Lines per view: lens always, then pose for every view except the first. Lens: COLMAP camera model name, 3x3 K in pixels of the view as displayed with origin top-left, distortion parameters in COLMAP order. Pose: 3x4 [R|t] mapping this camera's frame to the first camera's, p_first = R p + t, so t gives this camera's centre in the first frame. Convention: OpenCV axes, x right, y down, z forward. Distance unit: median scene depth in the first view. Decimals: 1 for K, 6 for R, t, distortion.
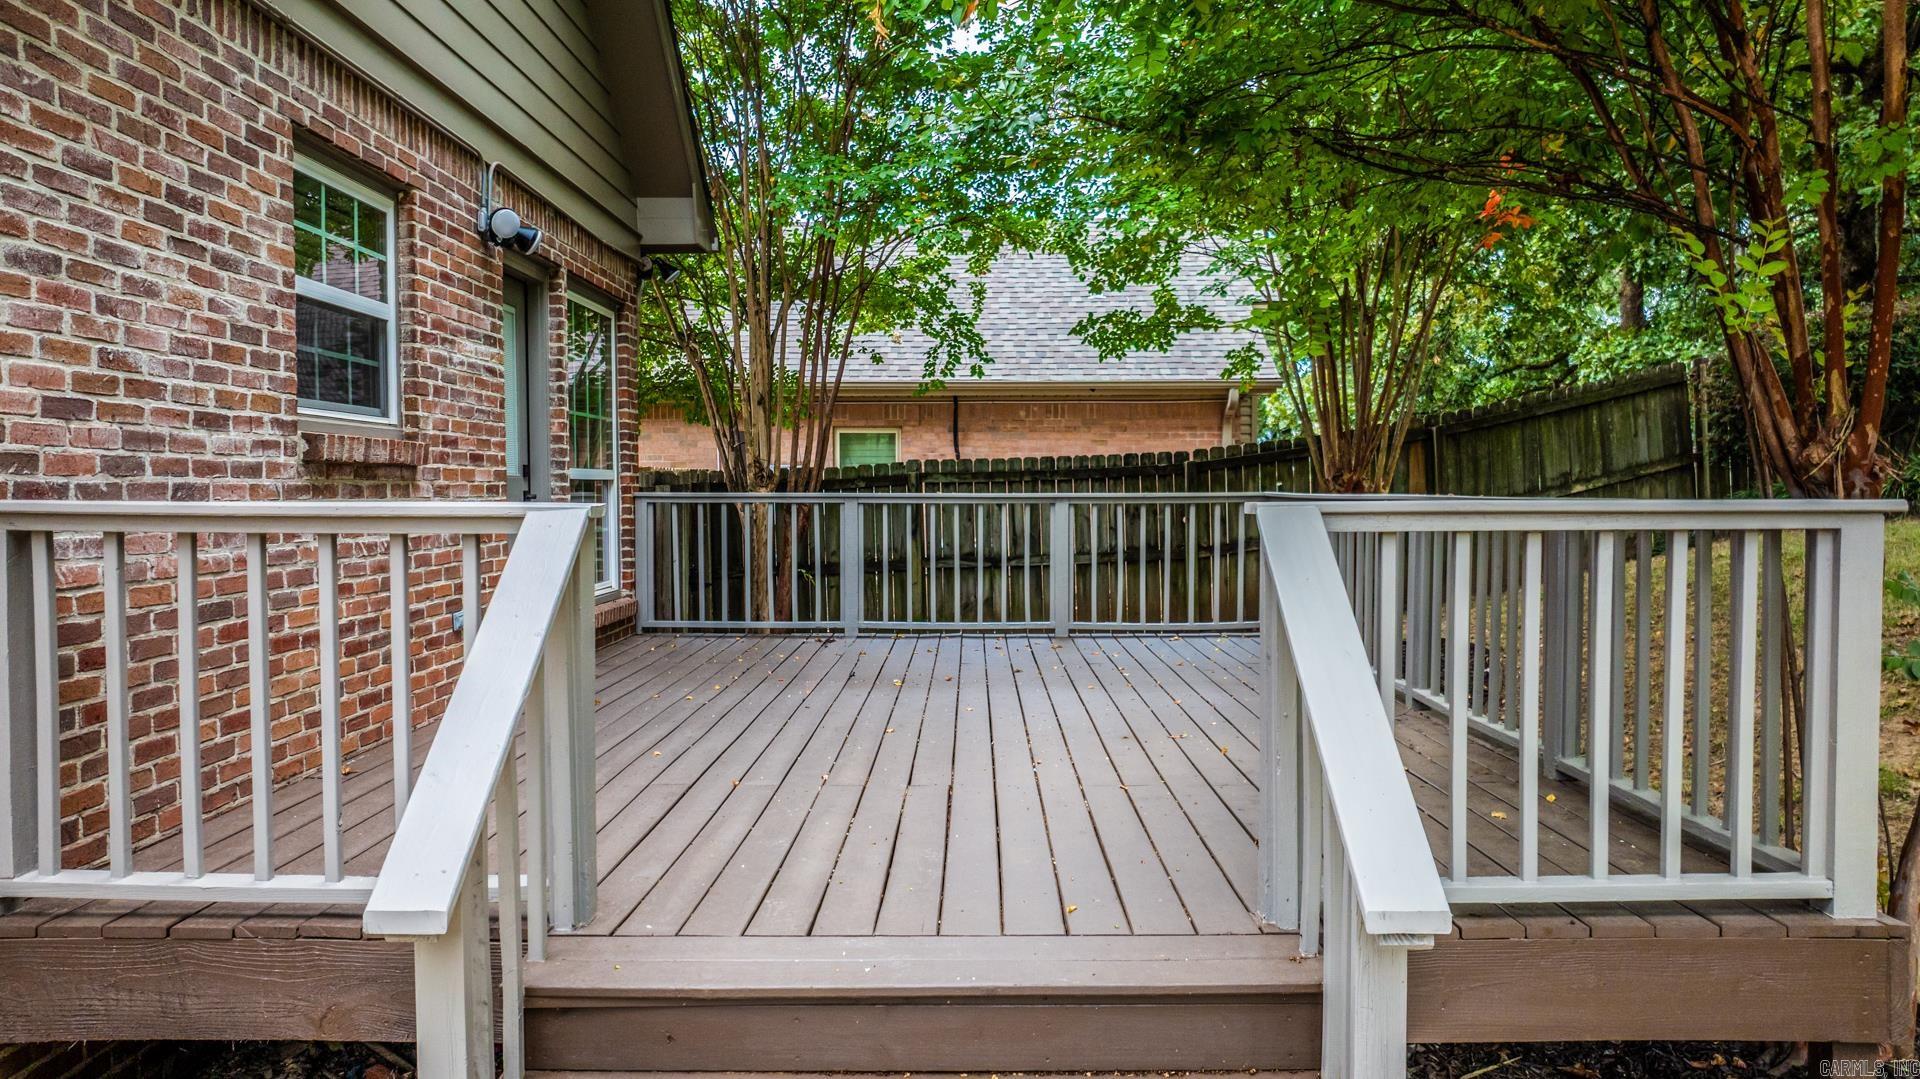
lens RADIAL K [[1360.5, 0, 960.0], [0, 1360.5, 539.5], [0, 0, 1]] dist [-0.041661, 0.056718]
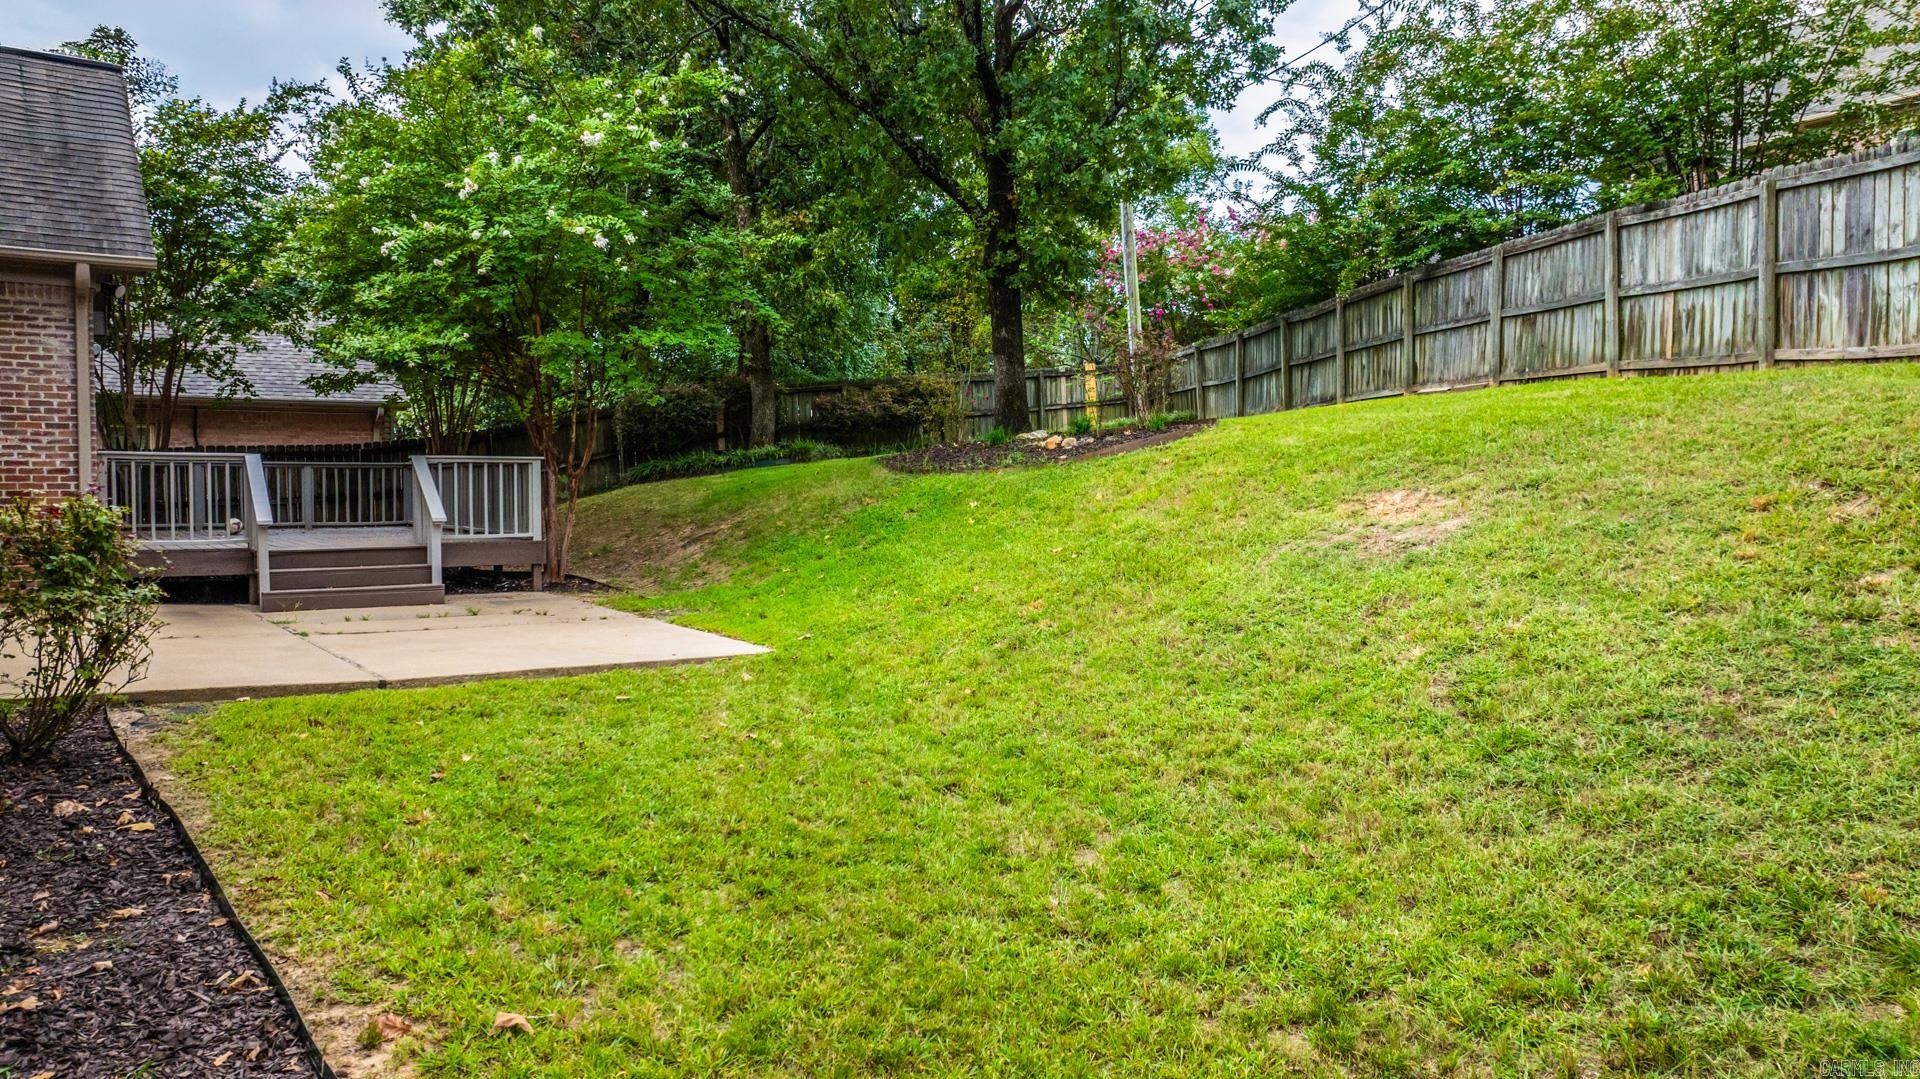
lens RADIAL K [[1360.7, 0, 960.0], [0, 1360.7, 539.5], [0, 0, 1]] dist [-0.027819, -0.000851]
pose [[0.812907, -0.019858, 0.582055, -0.282980], [0.020547, 0.999774, 0.005413, 0.084823], [-0.582031, 0.007559, 0.813131, -1.140420]]
